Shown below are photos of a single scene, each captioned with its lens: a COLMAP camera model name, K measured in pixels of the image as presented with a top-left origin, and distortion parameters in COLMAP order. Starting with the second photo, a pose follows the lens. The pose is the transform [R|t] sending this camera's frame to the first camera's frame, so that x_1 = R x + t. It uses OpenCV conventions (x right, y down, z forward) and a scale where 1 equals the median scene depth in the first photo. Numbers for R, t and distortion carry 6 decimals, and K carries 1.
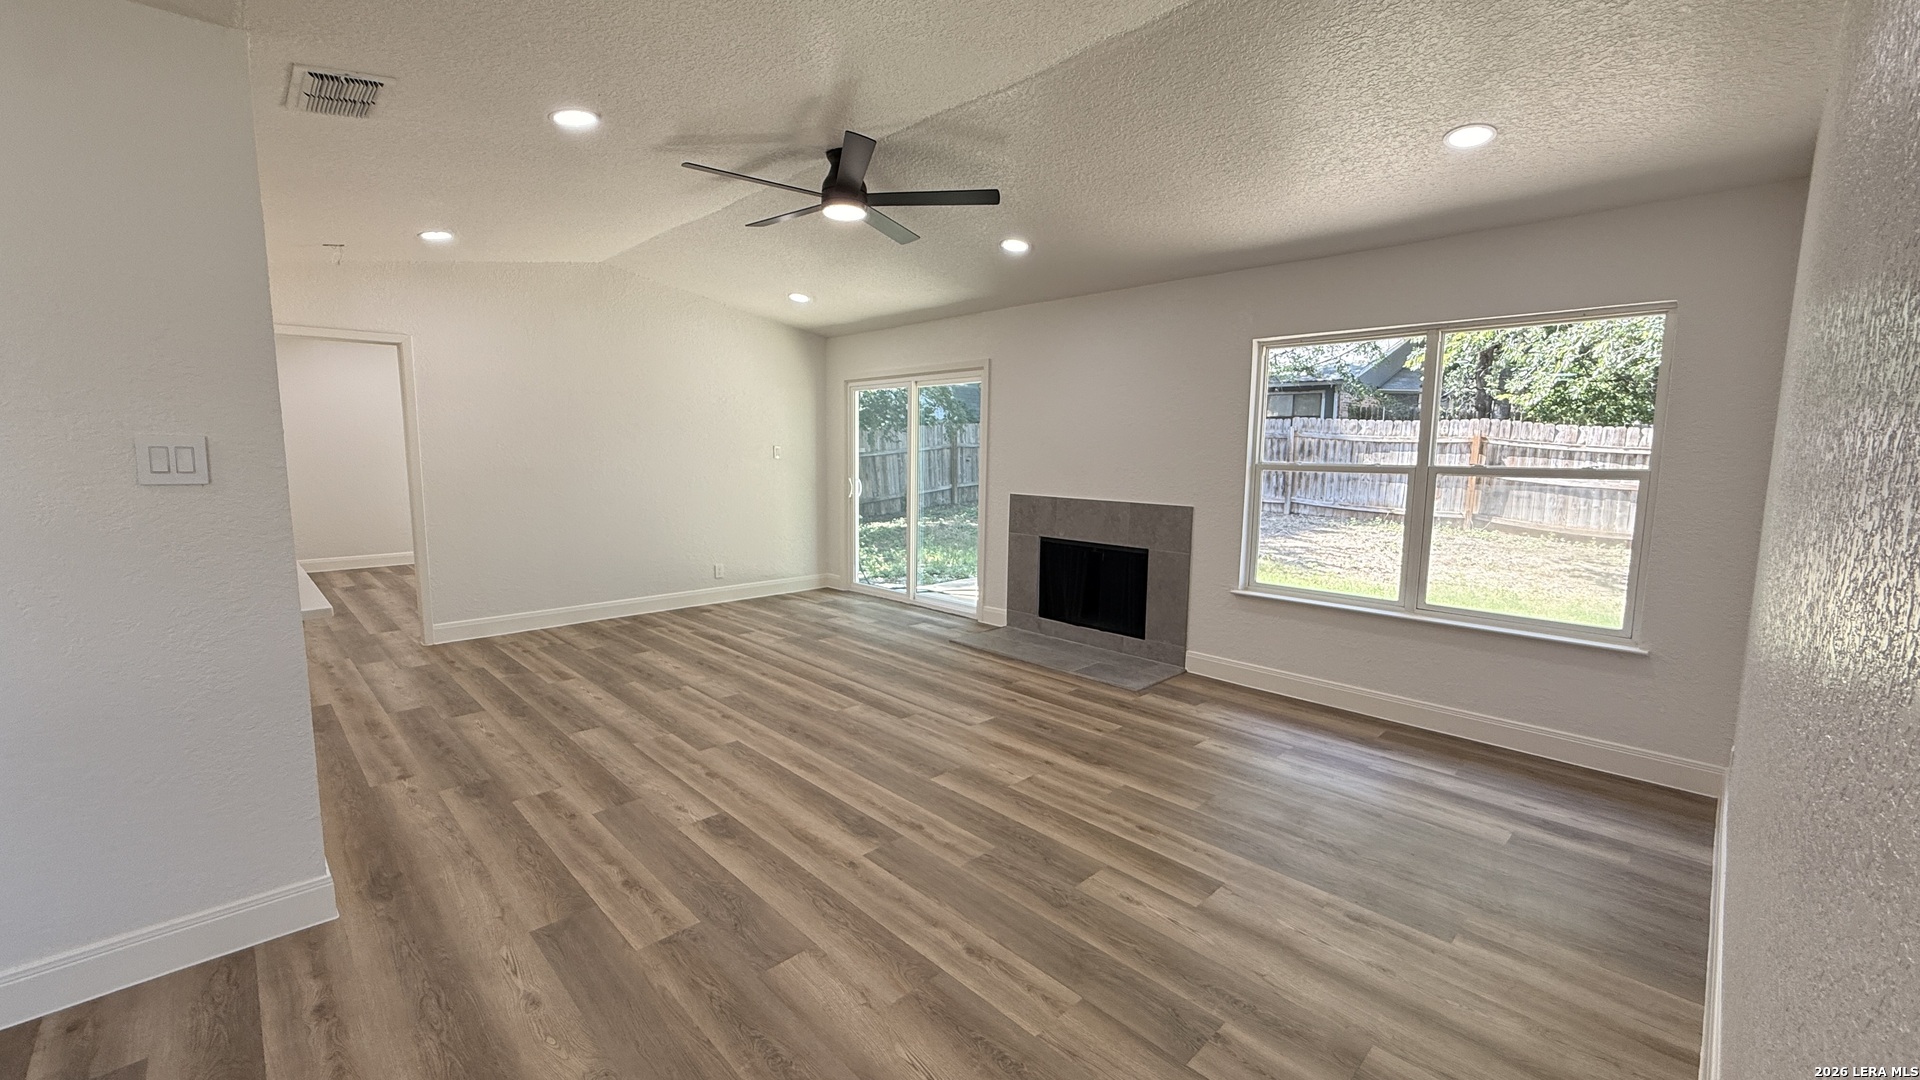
lens RADIAL K [[762.1, 0, 950.3], [0, 762.1, 546.7], [0, 0, 1]] dist [-0.002083, 0.000724]
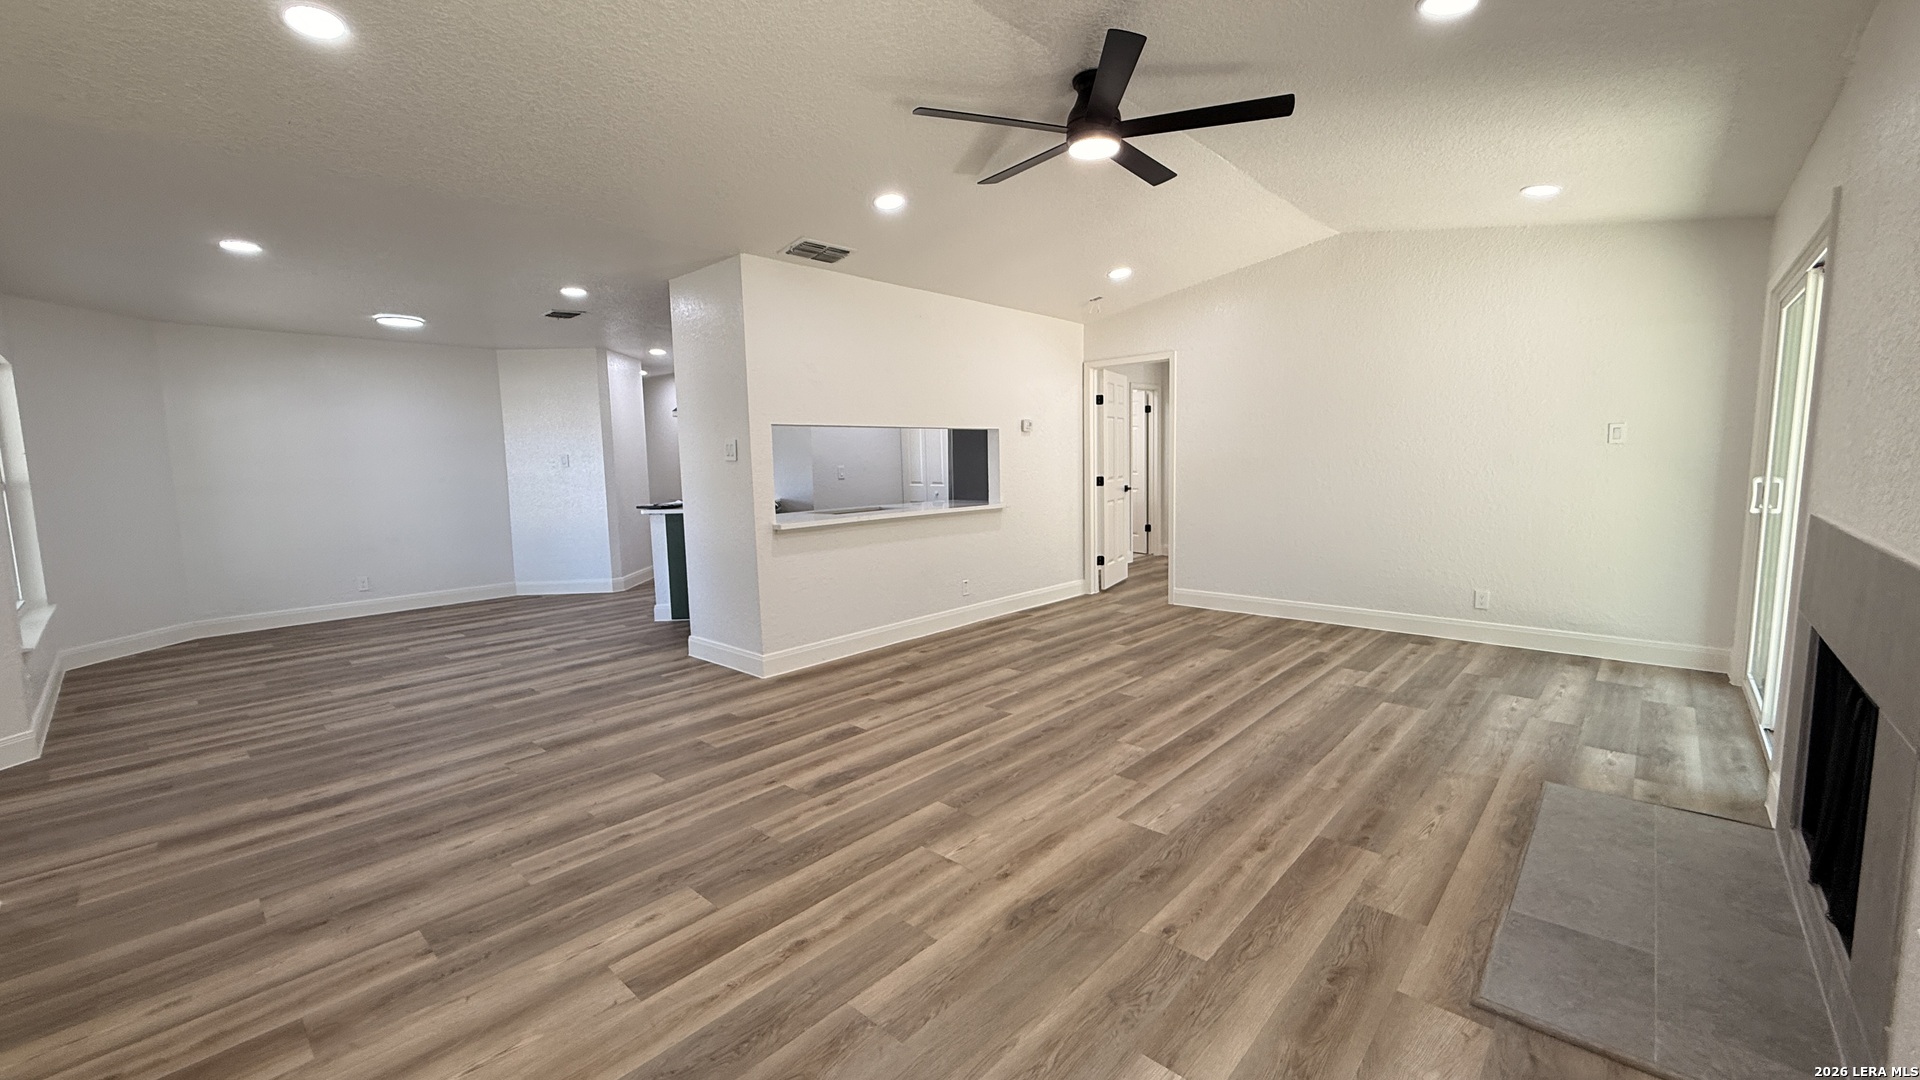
lens RADIAL K [[762.1, 0, 949.7], [0, 762.1, 533.3], [0, 0, 1]] dist [-0.002083, 0.000724]
pose [[0.053129, 0.089718, -0.994549, 0.718574], [-0.108896, 0.990537, 0.083539, -0.067388], [0.992632, 0.103864, 0.062396, 0.809565]]
